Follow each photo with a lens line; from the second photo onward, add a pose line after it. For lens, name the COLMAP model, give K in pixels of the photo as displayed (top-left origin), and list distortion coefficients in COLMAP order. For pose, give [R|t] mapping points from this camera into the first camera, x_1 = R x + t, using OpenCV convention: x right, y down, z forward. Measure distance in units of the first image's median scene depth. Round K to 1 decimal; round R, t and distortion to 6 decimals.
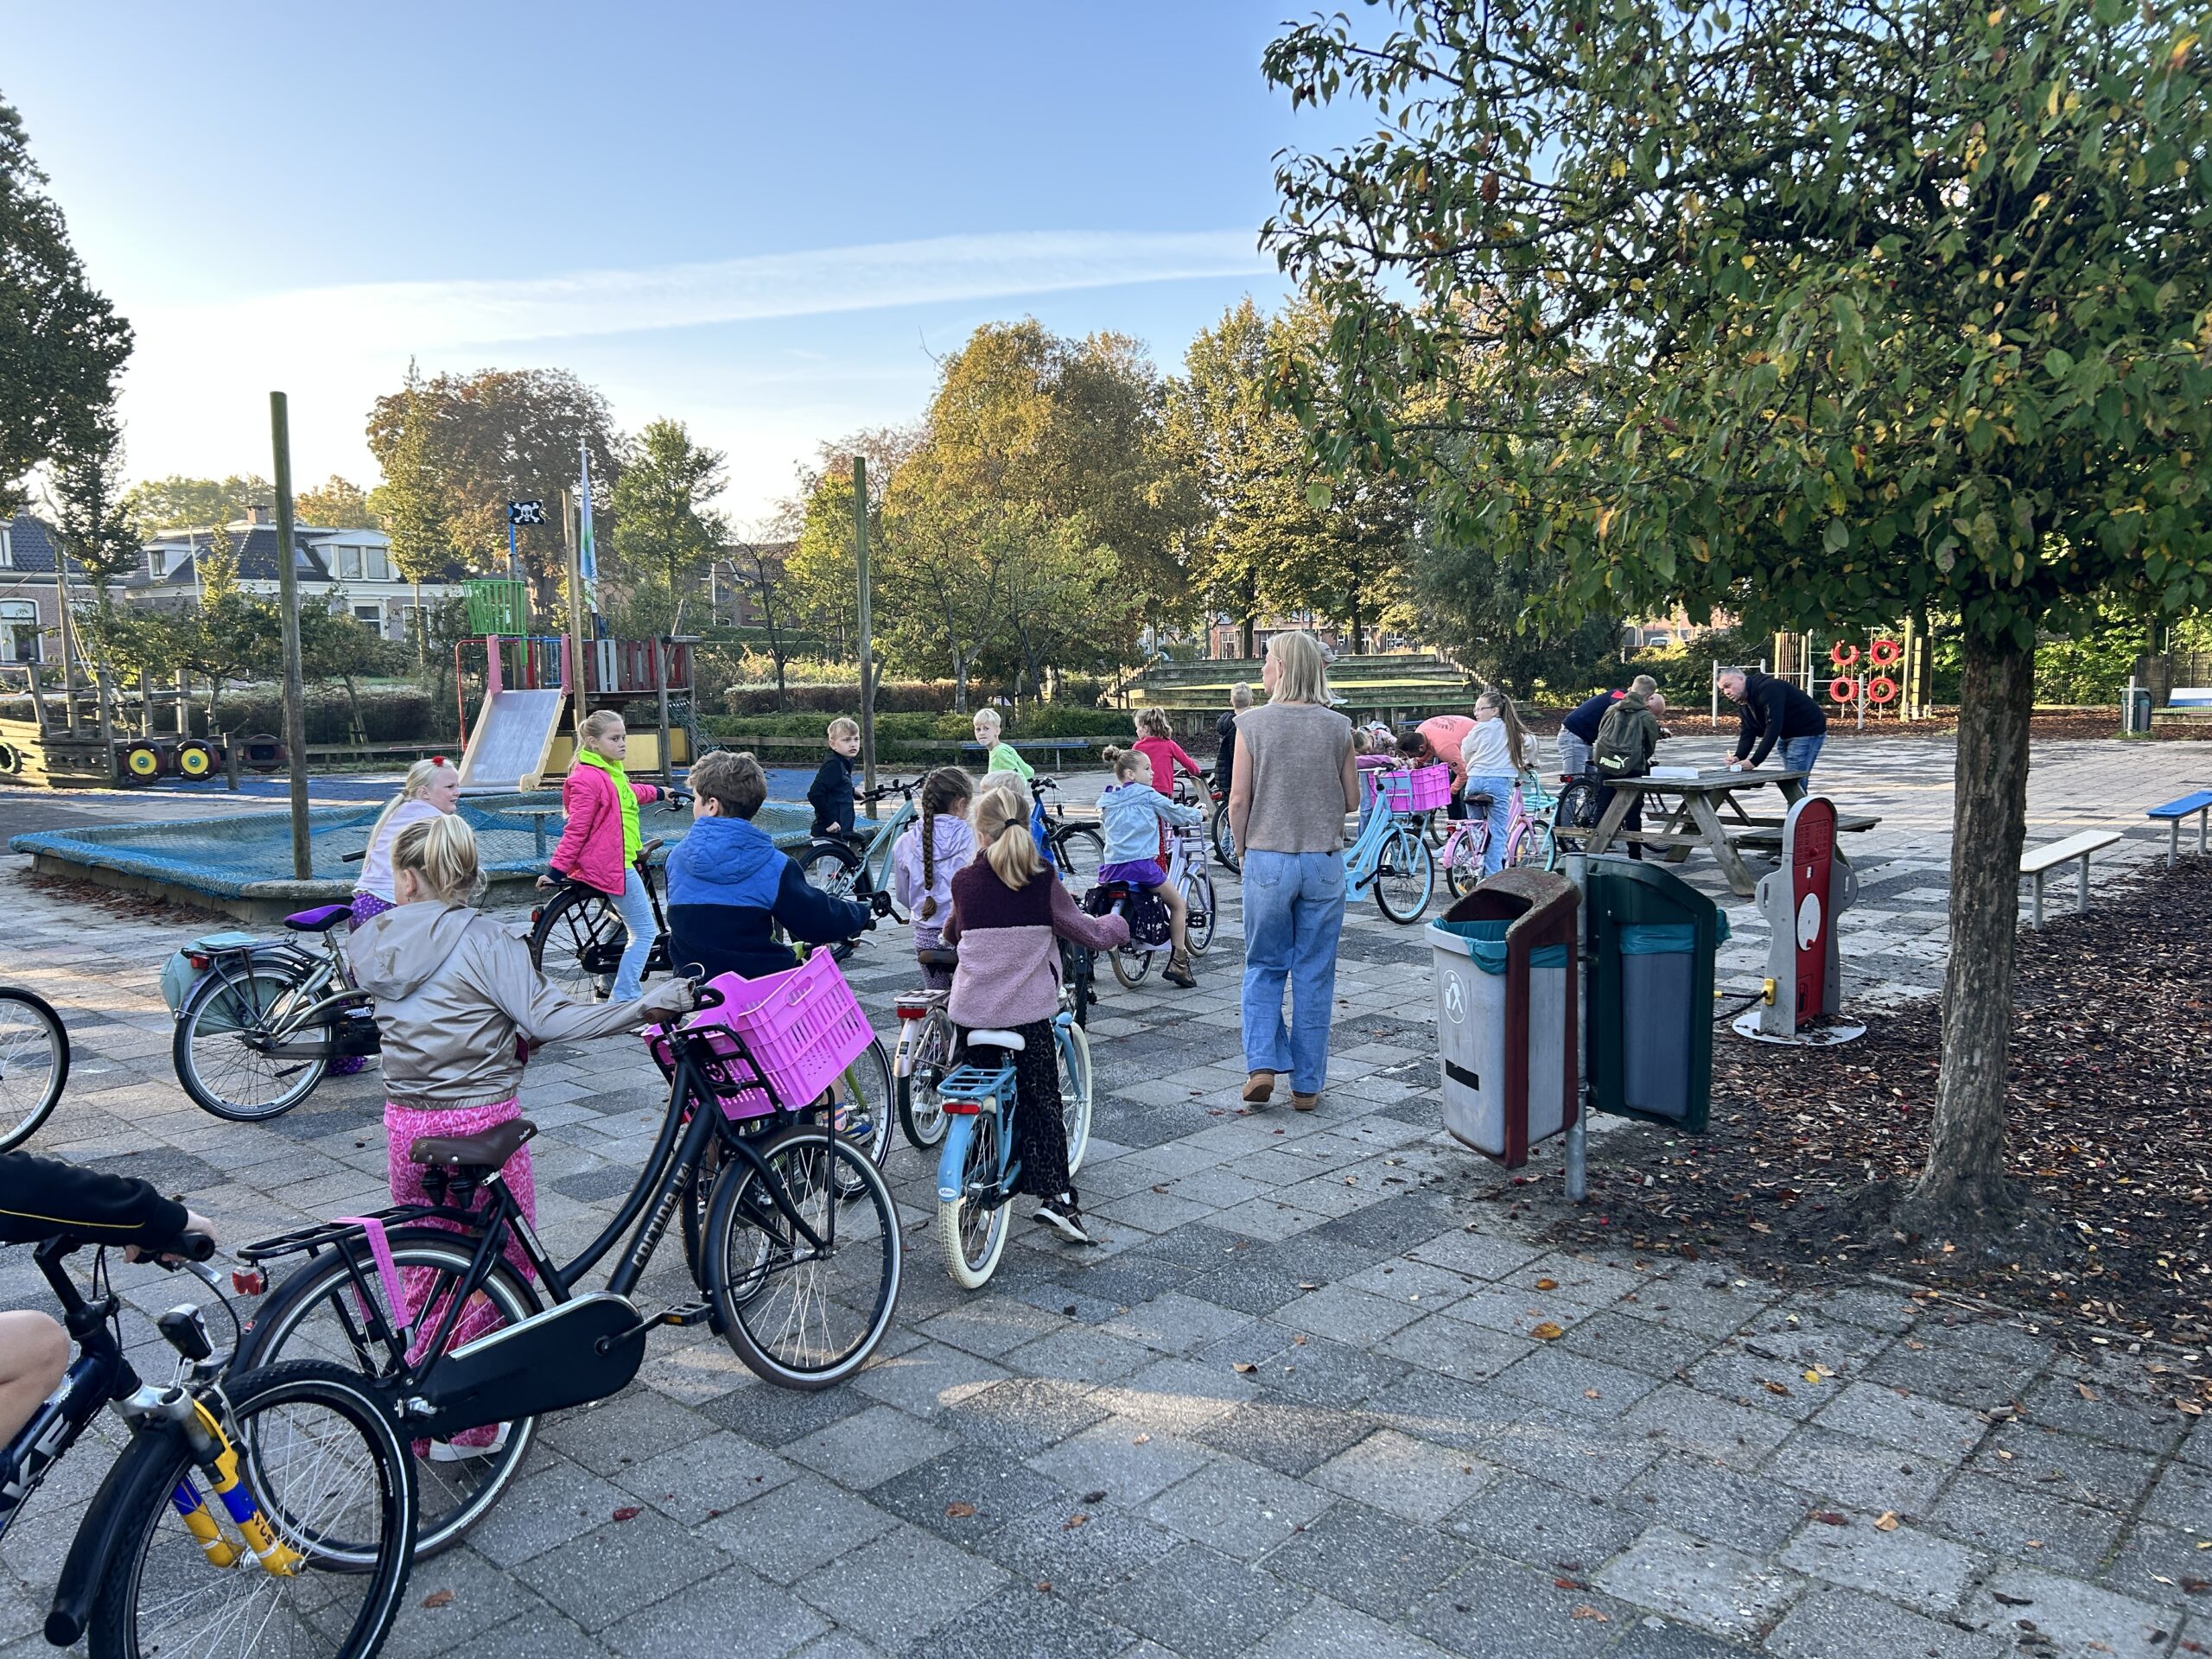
lens RADIAL K [[1690.3, 0, 1106.0], [0, 1690.3, 829.5], [0, 0, 1]] dist [-0.002019, -0.004435]
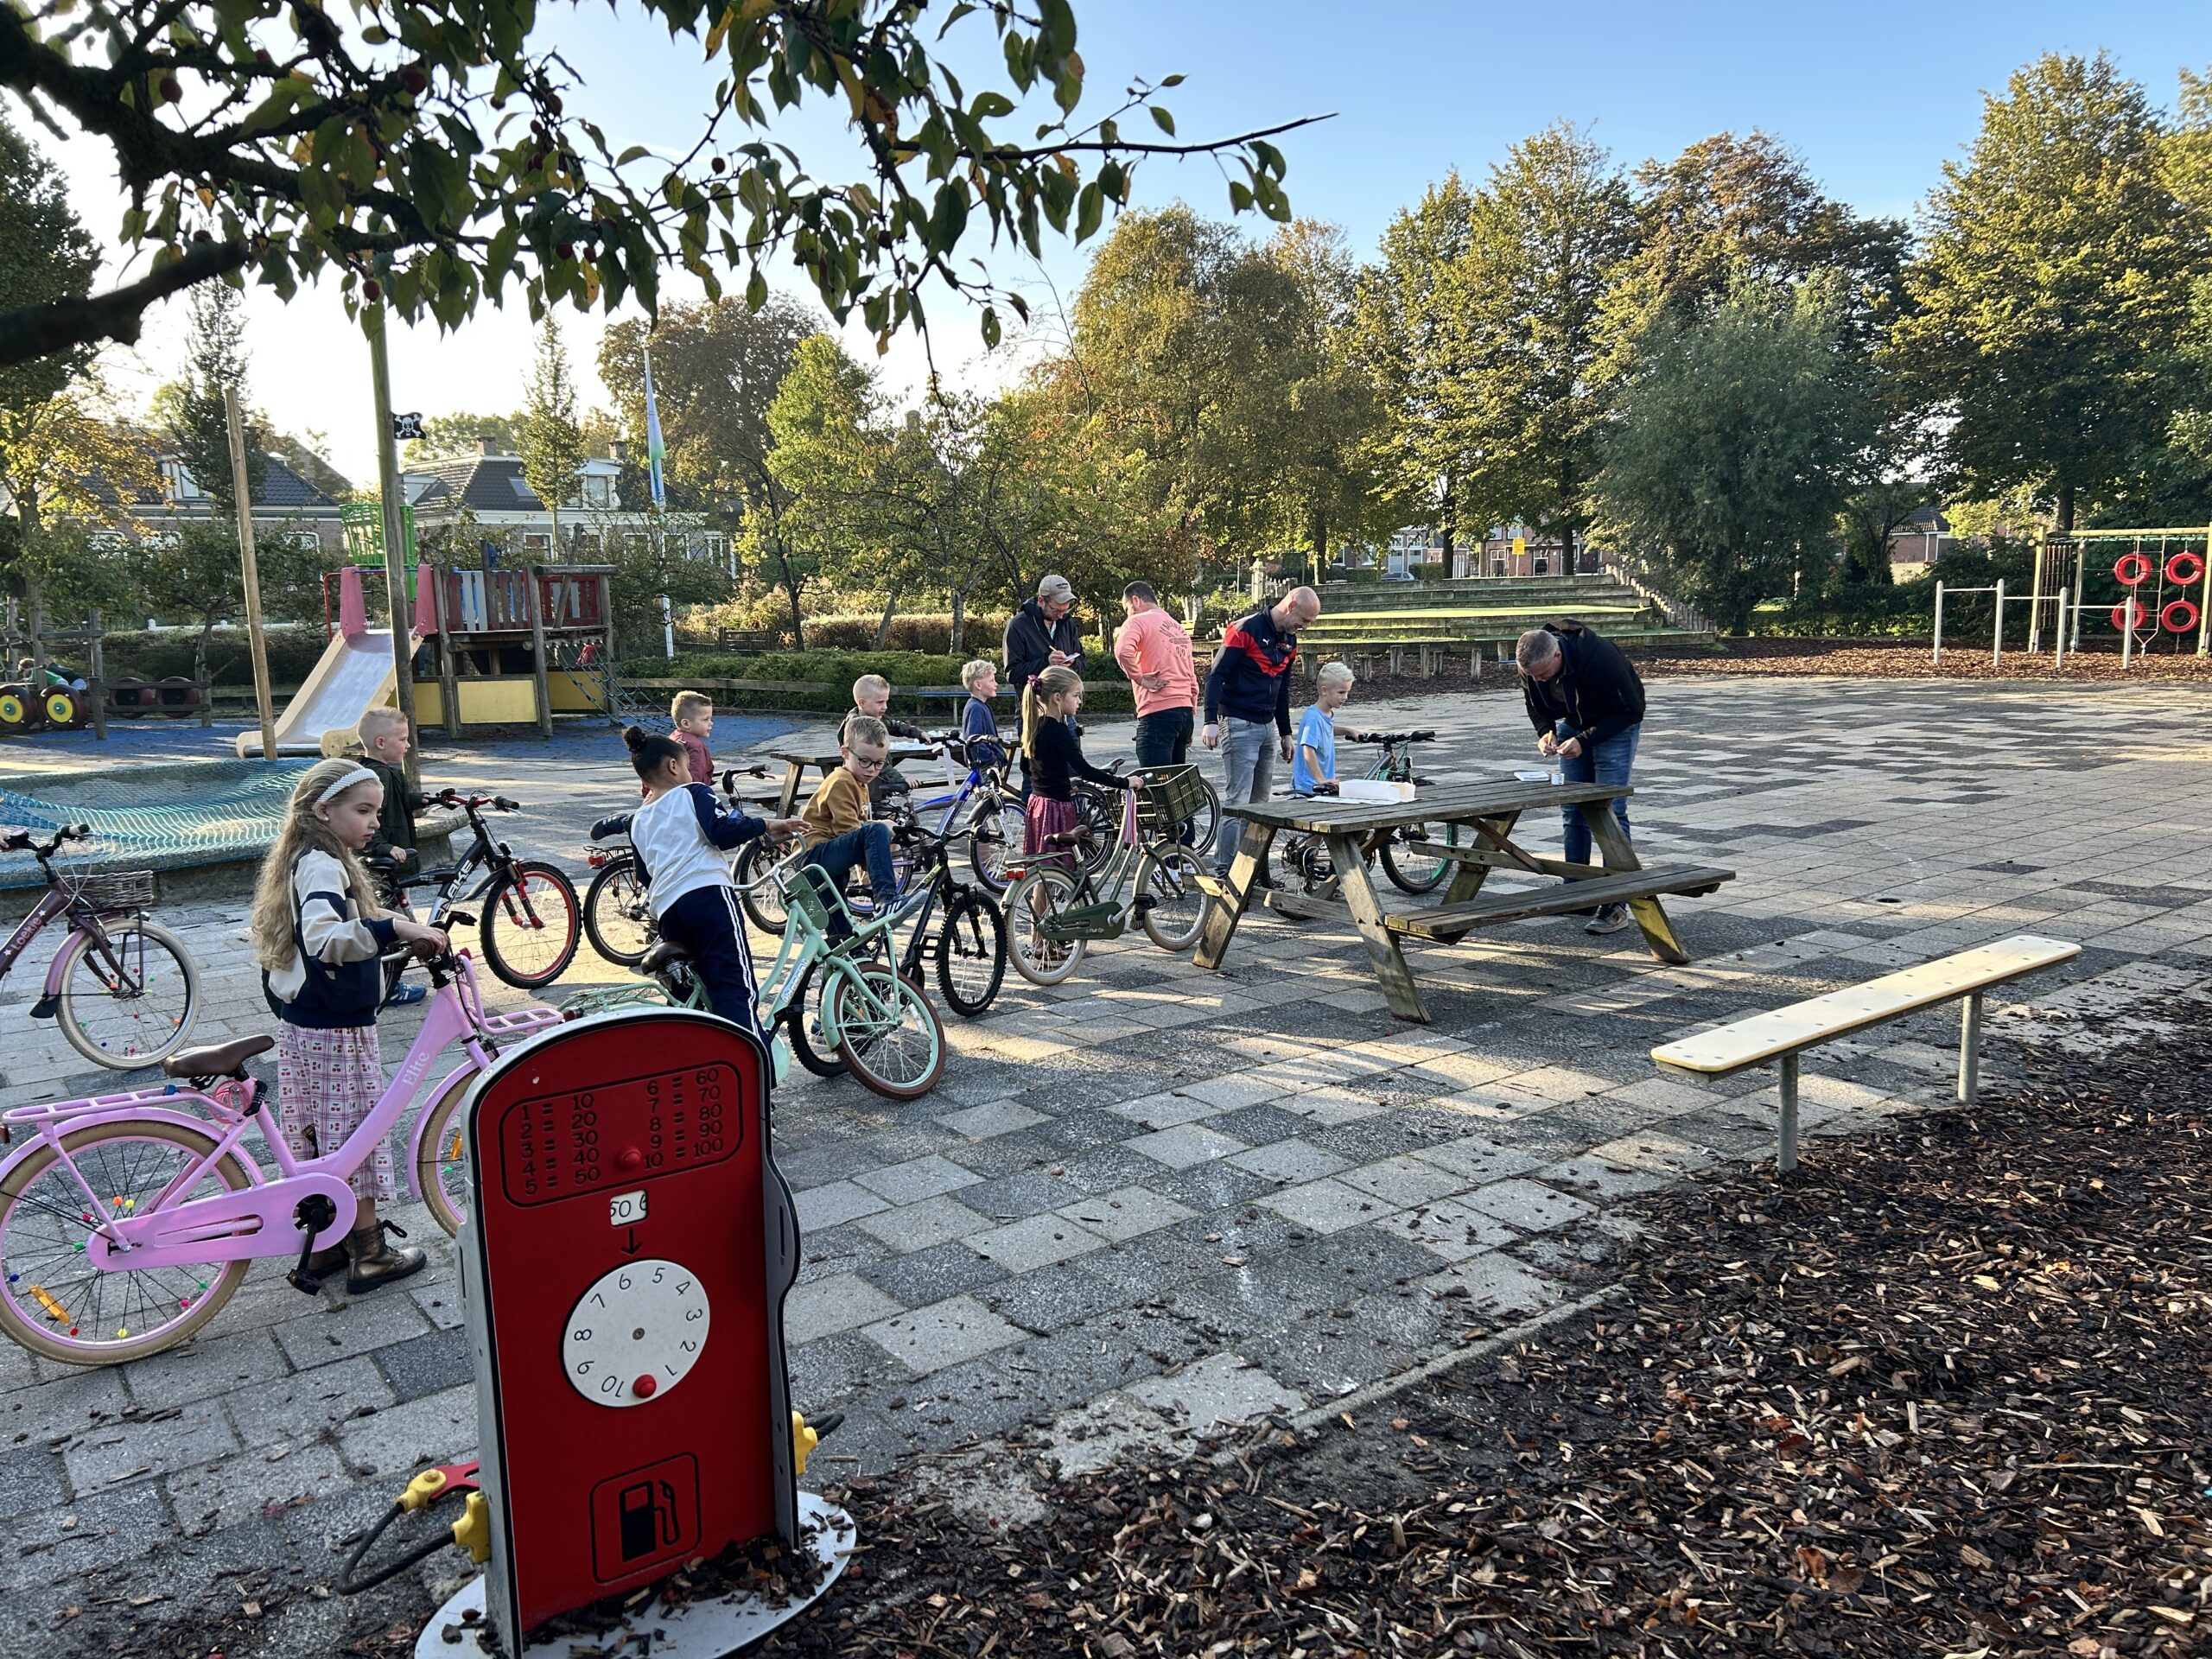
lens RADIAL K [[1665.3, 0, 1106.0], [0, 1665.3, 829.5], [0, 0, 1]] dist [0.006668, -0.000184]
pose [[0.980608, 0.020261, -0.194930, 0.110048], [-0.010808, 0.998719, 0.049436, -0.014473], [0.195682, -0.046370, 0.979571, 0.123349]]
